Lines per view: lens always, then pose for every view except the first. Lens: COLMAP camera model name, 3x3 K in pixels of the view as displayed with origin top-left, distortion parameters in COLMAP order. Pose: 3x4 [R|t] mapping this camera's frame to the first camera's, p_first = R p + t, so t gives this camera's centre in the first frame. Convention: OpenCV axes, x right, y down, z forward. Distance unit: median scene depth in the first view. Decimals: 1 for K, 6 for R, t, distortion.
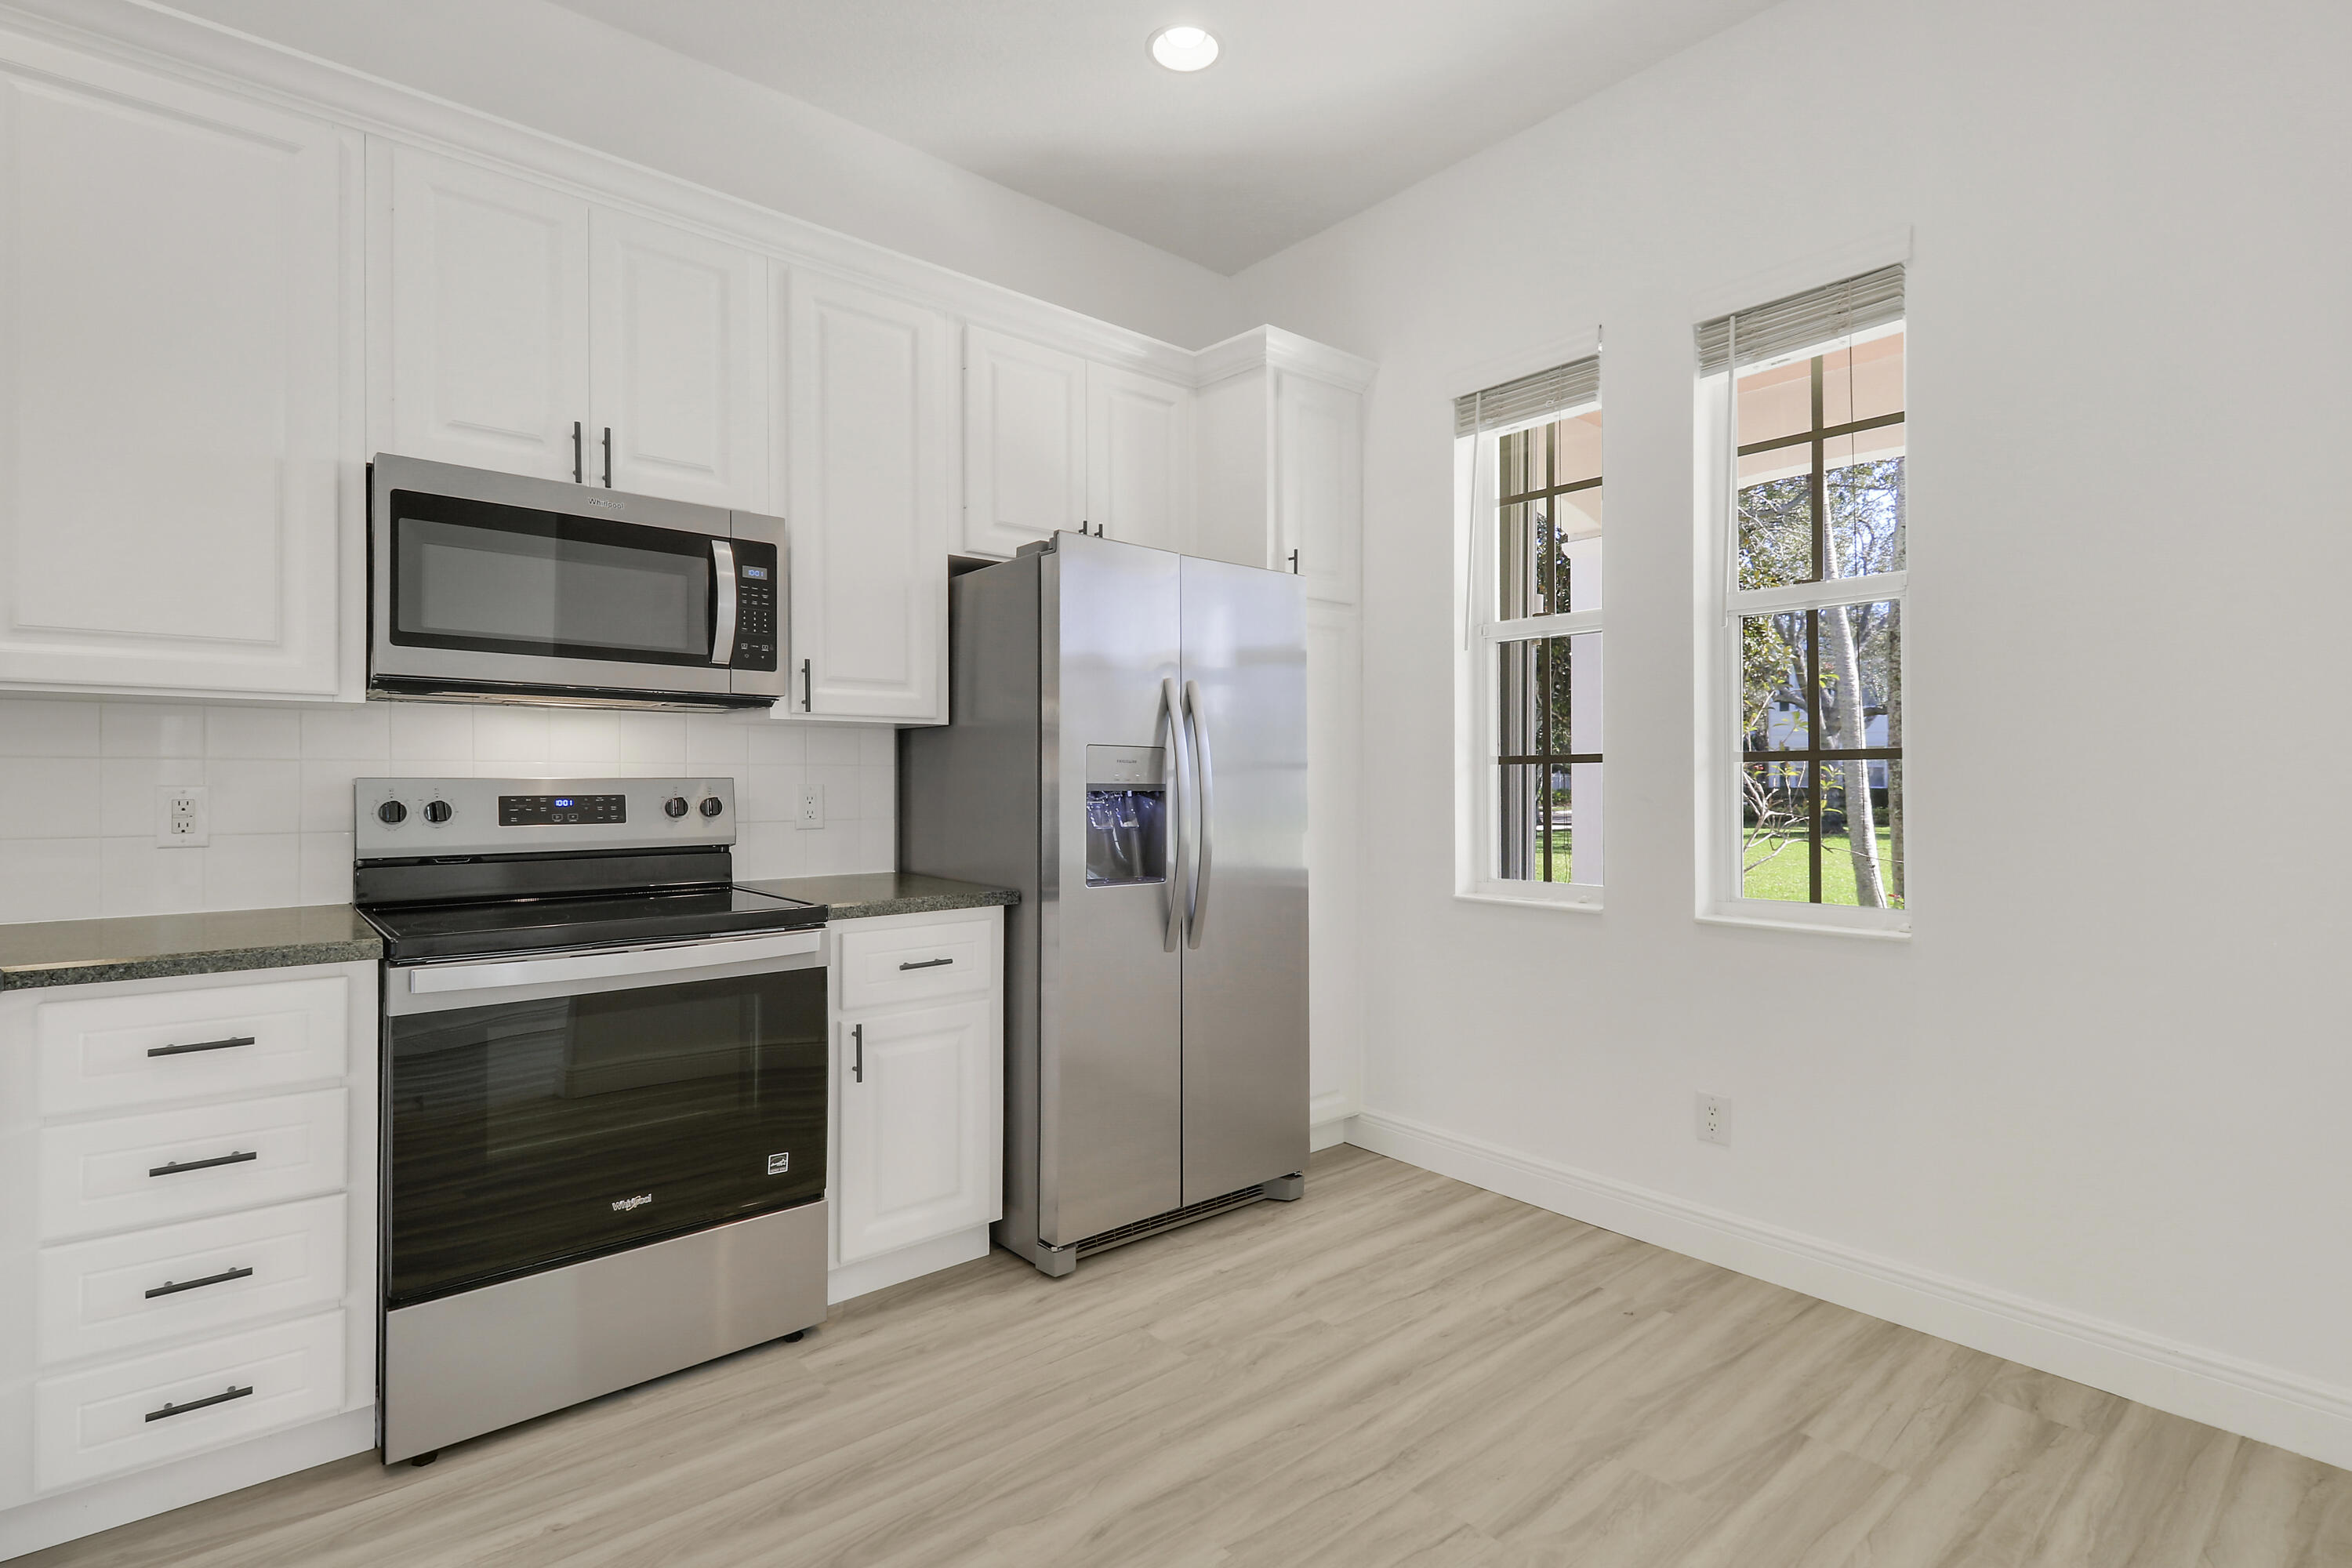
lens RADIAL K [[1115.6, 0, 1222.4], [0, 1115.6, 776.4], [0, 0, 1]] dist [0.003706, -0.011323]
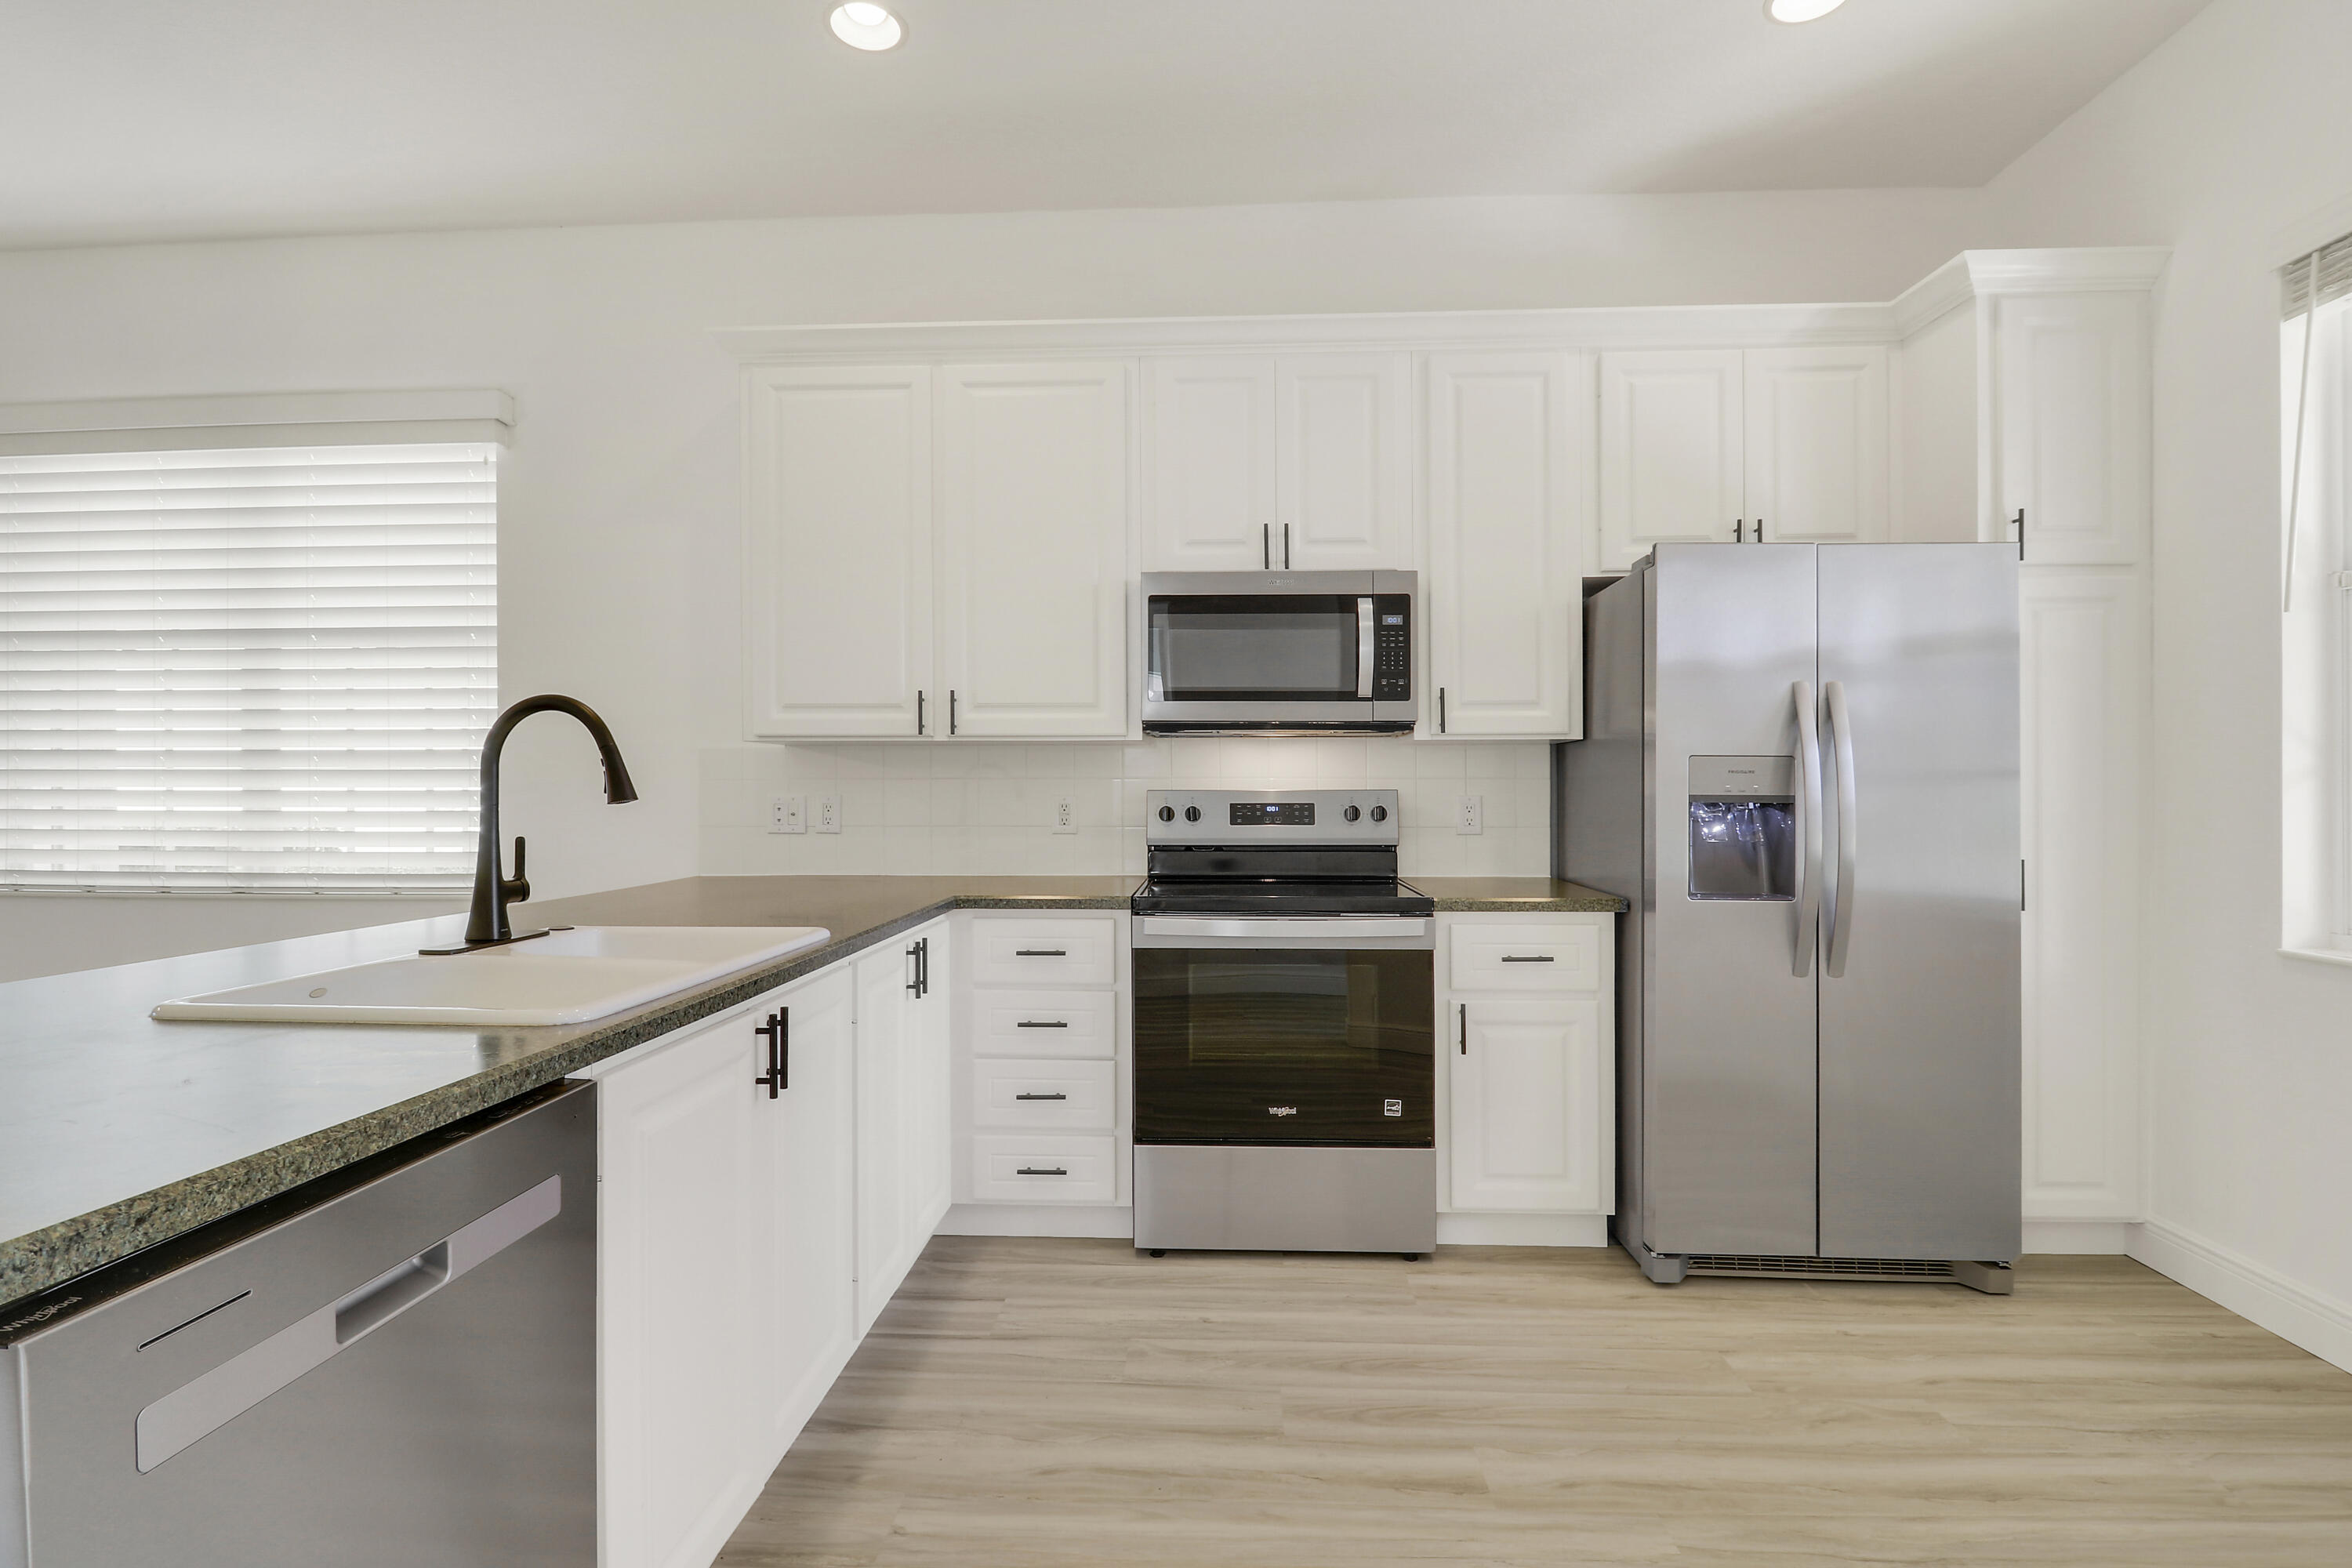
lens RADIAL K [[1115.6, 0, 1171.8], [0, 1115.6, 792.9], [0, 0, 1]] dist [0.003706, -0.011323]
pose [[0.717136, 0.002502, -0.696929, 0.257388], [0.003968, 0.999963, 0.007673, -0.006025], [0.696922, -0.008268, 0.717099, -0.034068]]
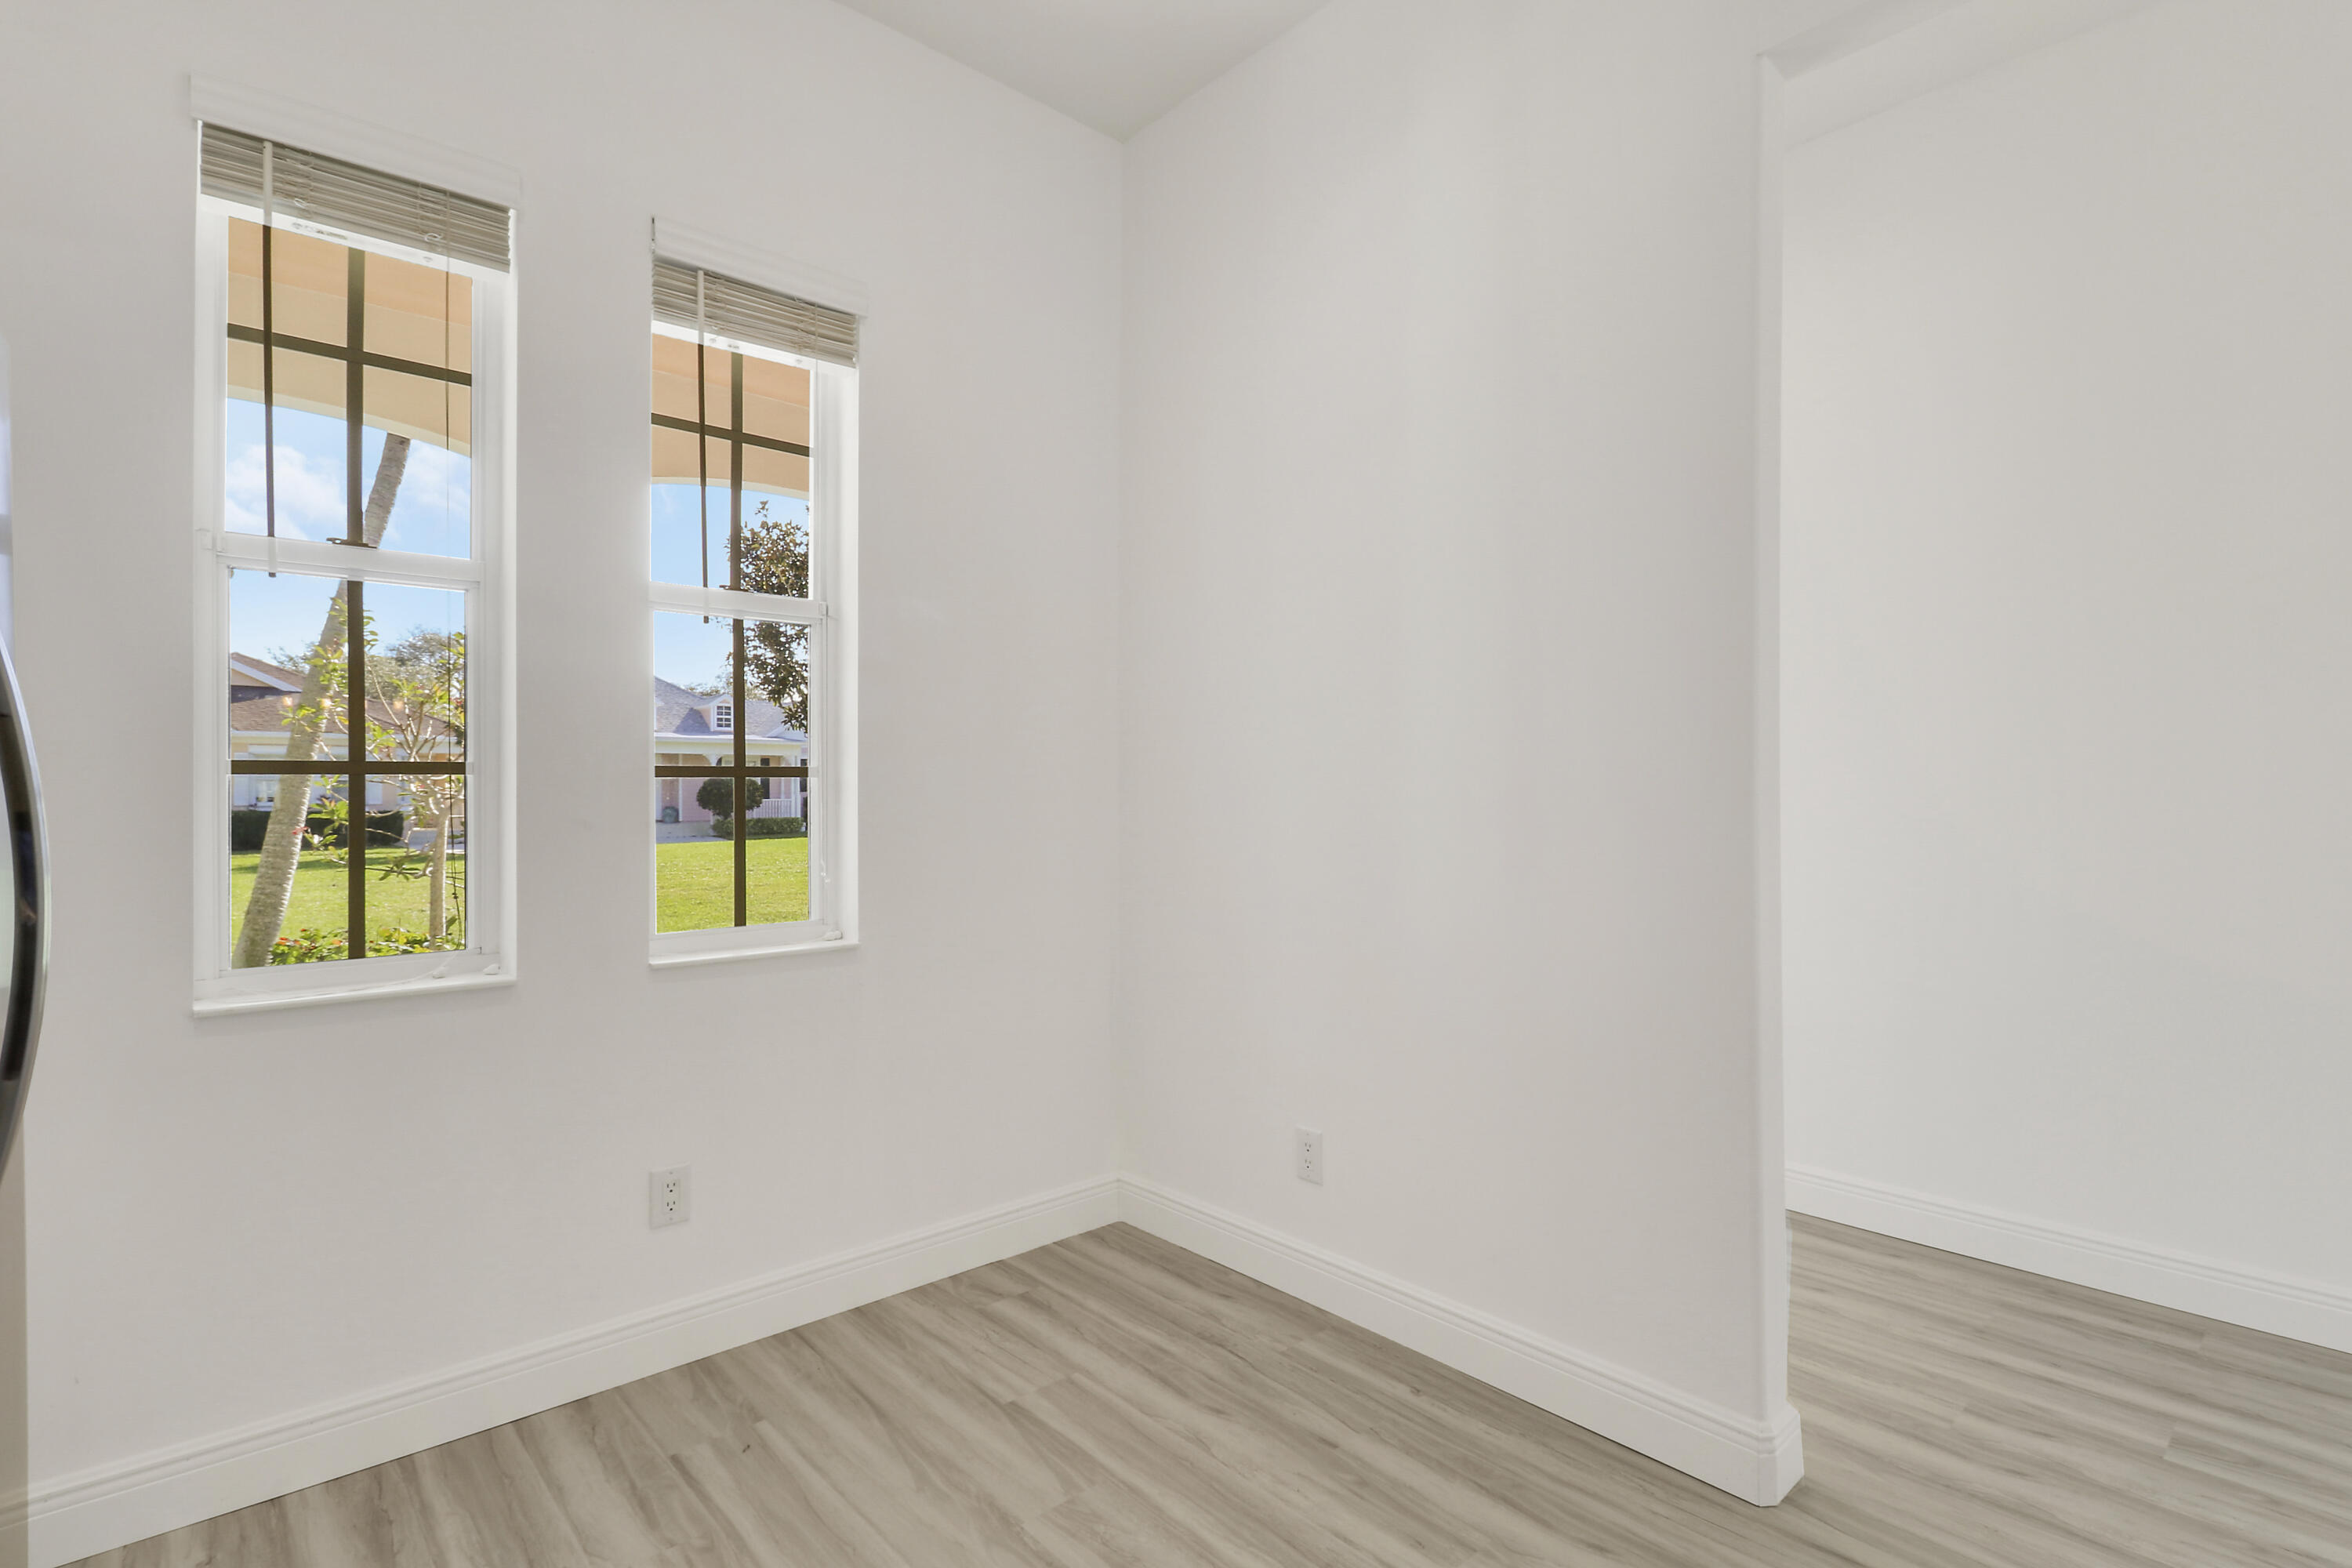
lens RADIAL K [[1100.9, 0, 1194.4], [0, 1100.9, 787.5], [0, 0, 1]] dist [-0.002700, -0.004009]
pose [[-0.010156, 0.006170, 0.999929, -0.454043], [0.001661, 0.999980, -0.006153, 0.000186], [-0.999947, 0.001598, -0.010166, 0.683420]]
